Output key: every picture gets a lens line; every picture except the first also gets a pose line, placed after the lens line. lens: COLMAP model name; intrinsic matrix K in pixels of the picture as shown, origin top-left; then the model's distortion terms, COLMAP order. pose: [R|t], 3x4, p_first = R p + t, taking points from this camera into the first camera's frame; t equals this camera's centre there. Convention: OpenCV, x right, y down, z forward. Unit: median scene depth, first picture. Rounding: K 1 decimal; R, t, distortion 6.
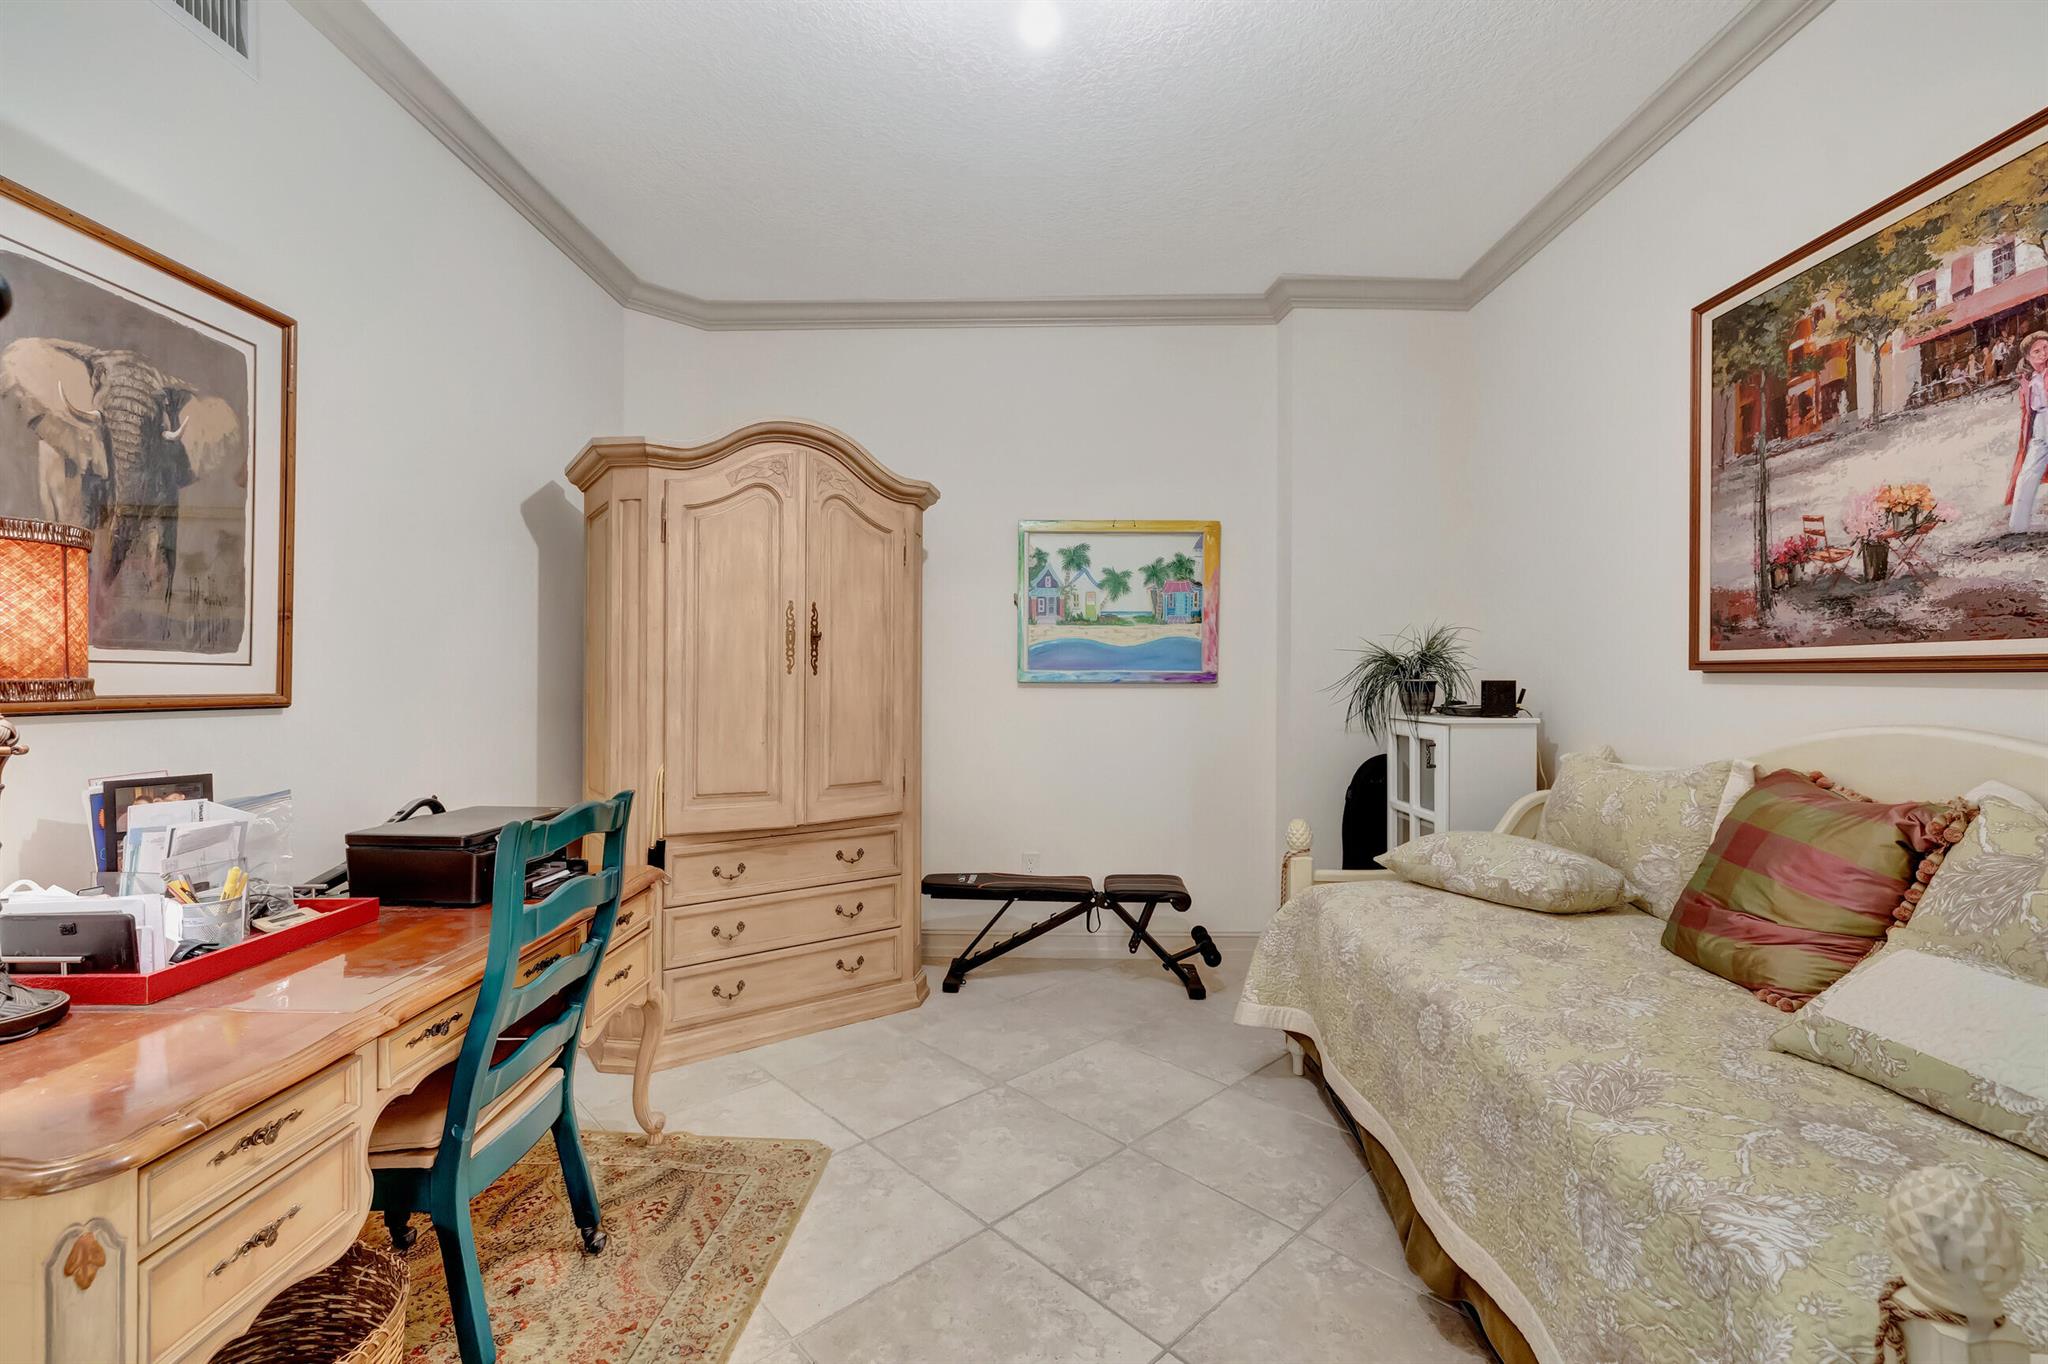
lens RADIAL K [[874.4, 0, 1013.6], [0, 874.4, 681.4], [0, 0, 1]] dist [0.000984, -0.000346]
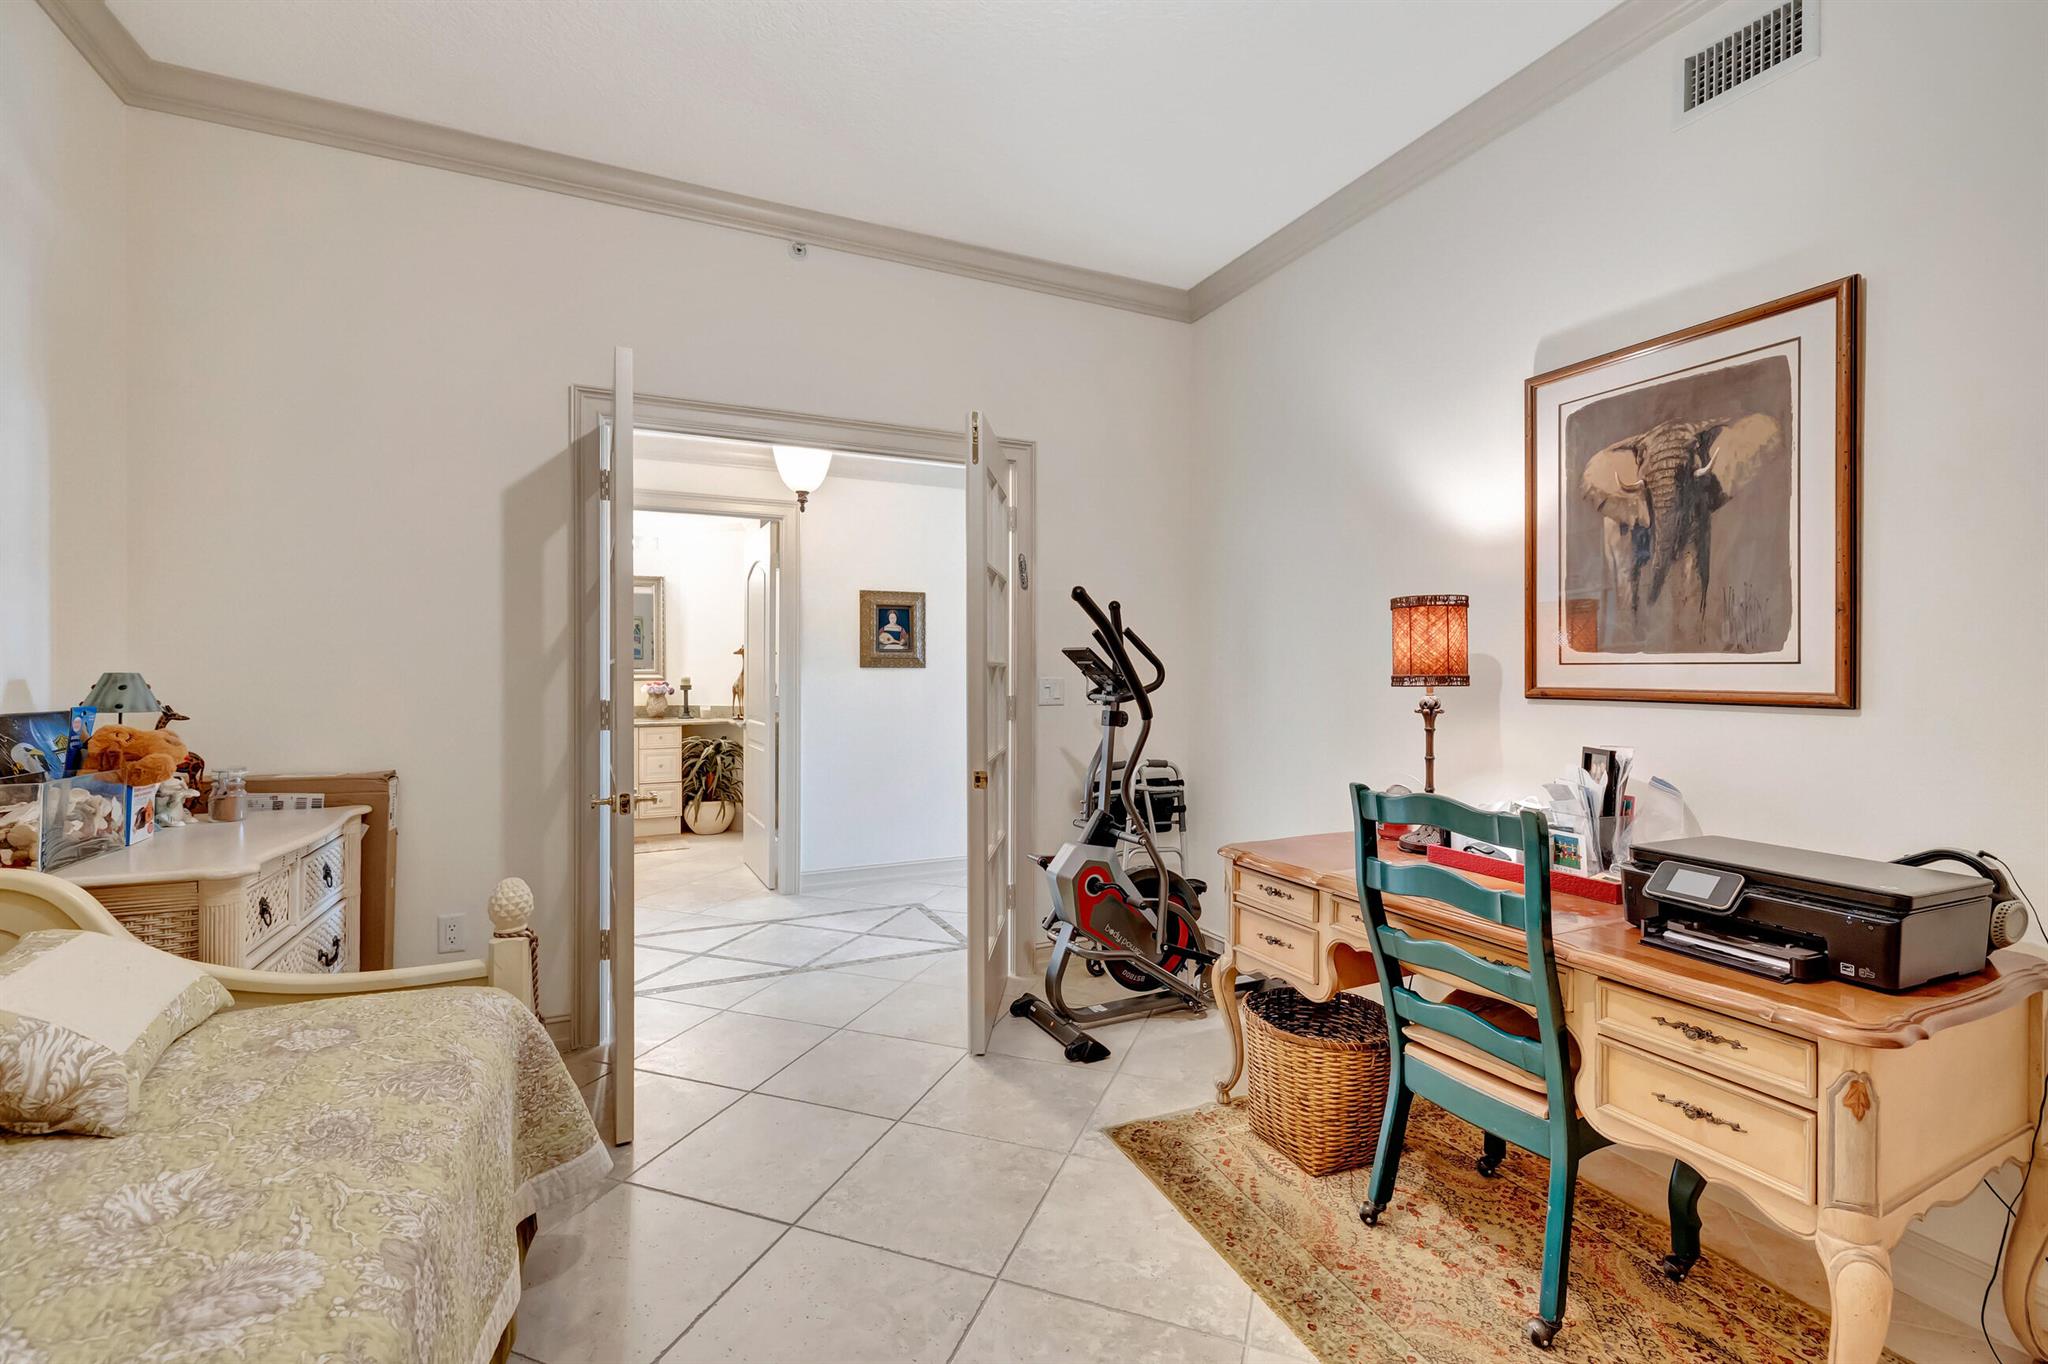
lens RADIAL K [[874.4, 0, 1013.6], [0, 874.4, 681.4], [0, 0, 1]] dist [0.000984, -0.000346]
pose [[-0.902820, -0.001255, -0.430016, 0.378389], [-0.007660, 0.999884, 0.013165, -0.005162], [0.429950, 0.015180, -0.902725, 1.630121]]
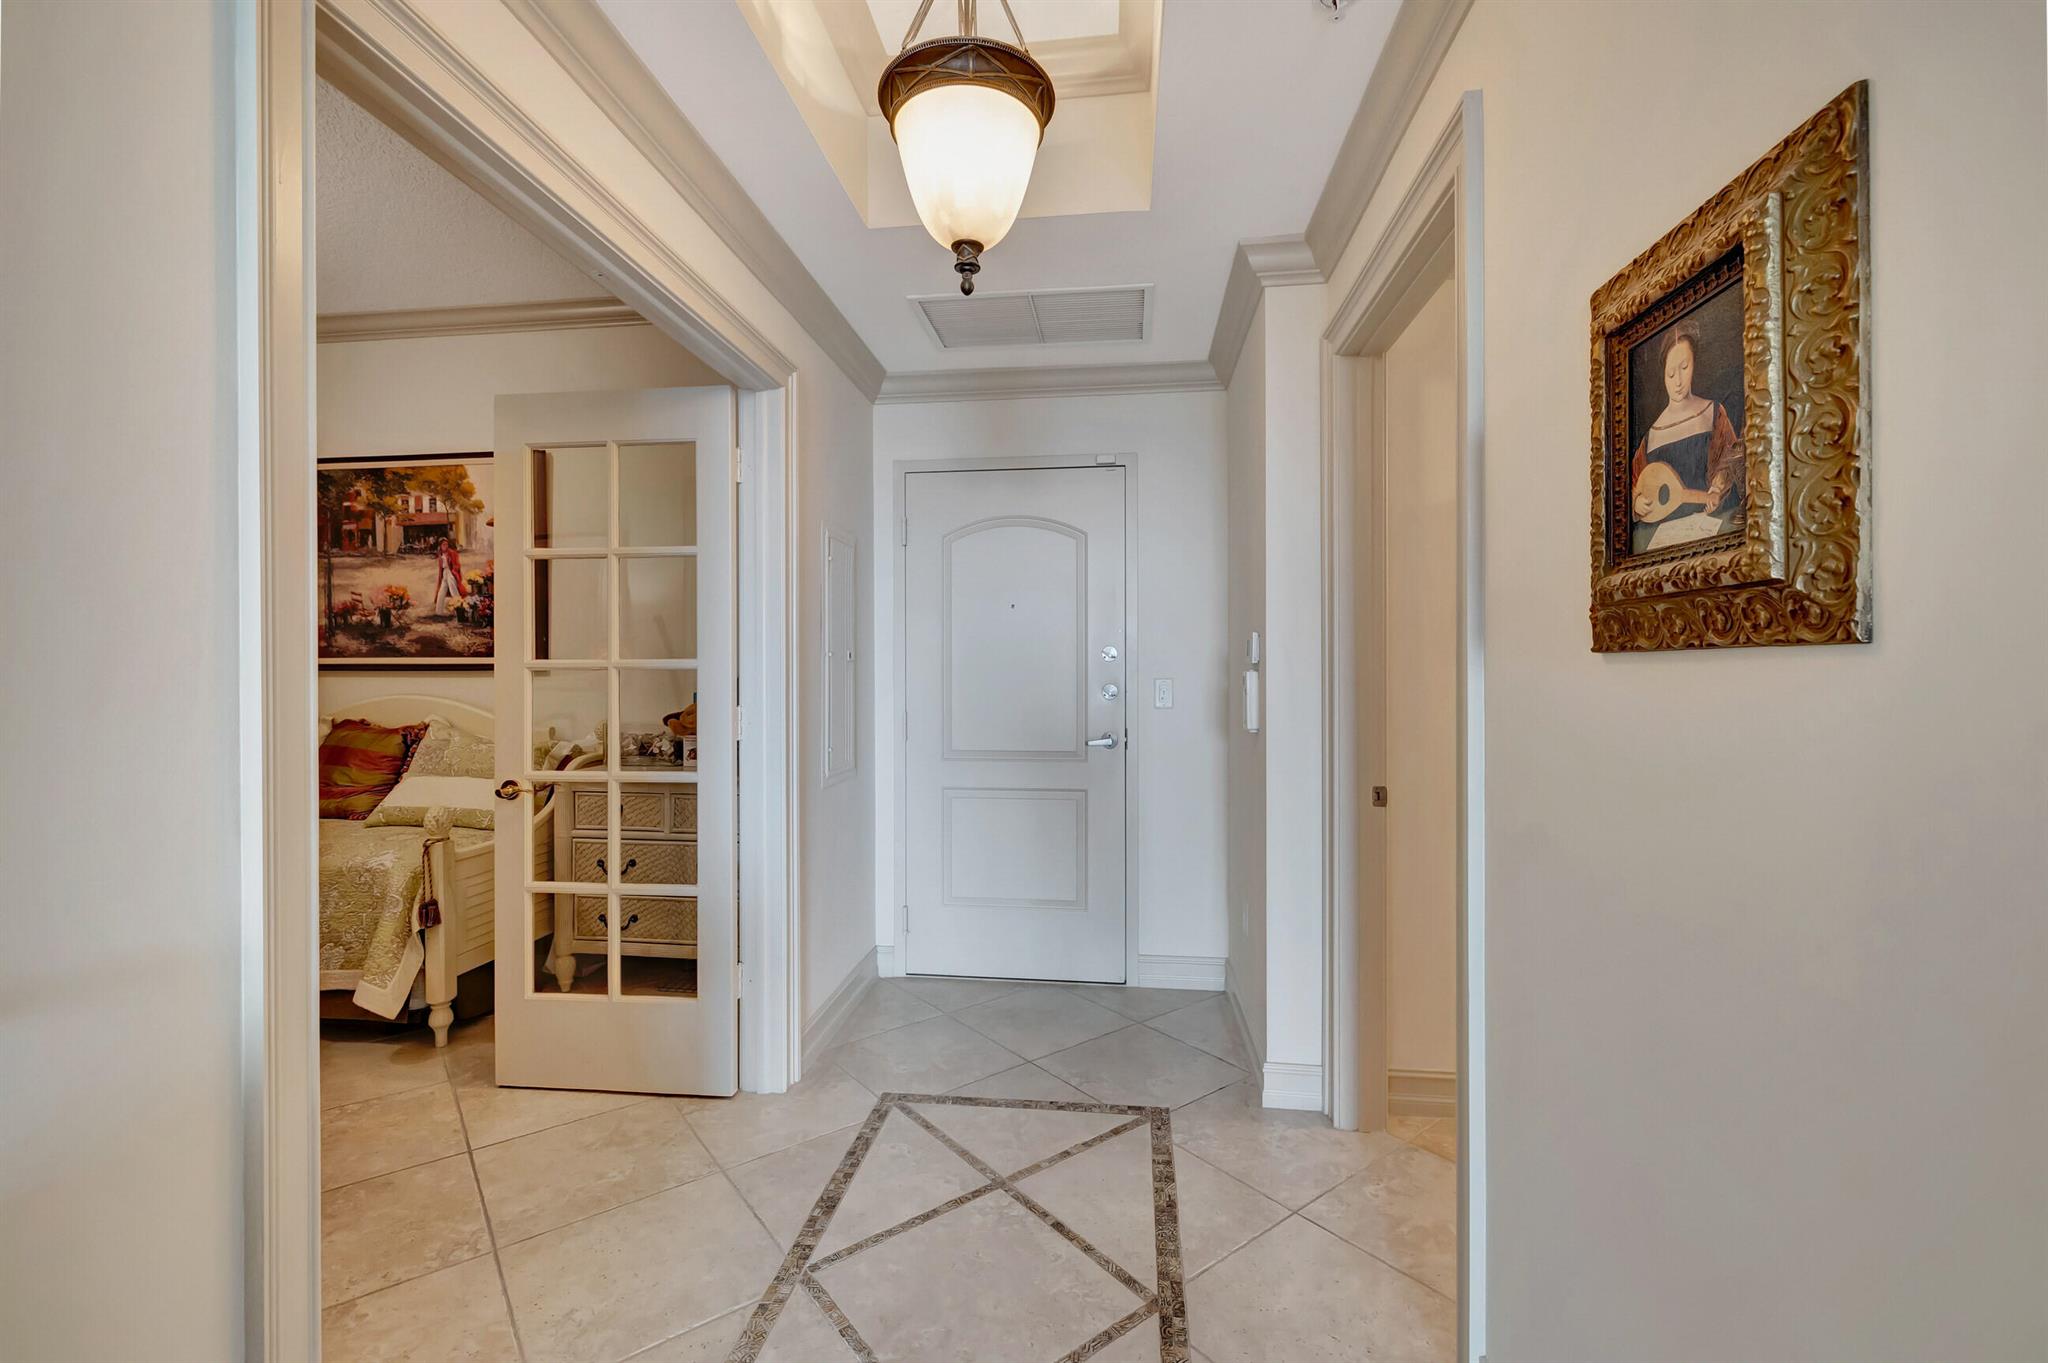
lens RADIAL K [[874.4, 0, 1013.6], [0, 874.4, 680.9], [0, 0, 1]] dist [0.000984, -0.000346]
pose [[0.110466, -0.010718, 0.993822, -1.057069], [0.005369, 0.999934, 0.010187, 0.001609], [-0.993865, 0.004211, 0.110517, -0.830298]]
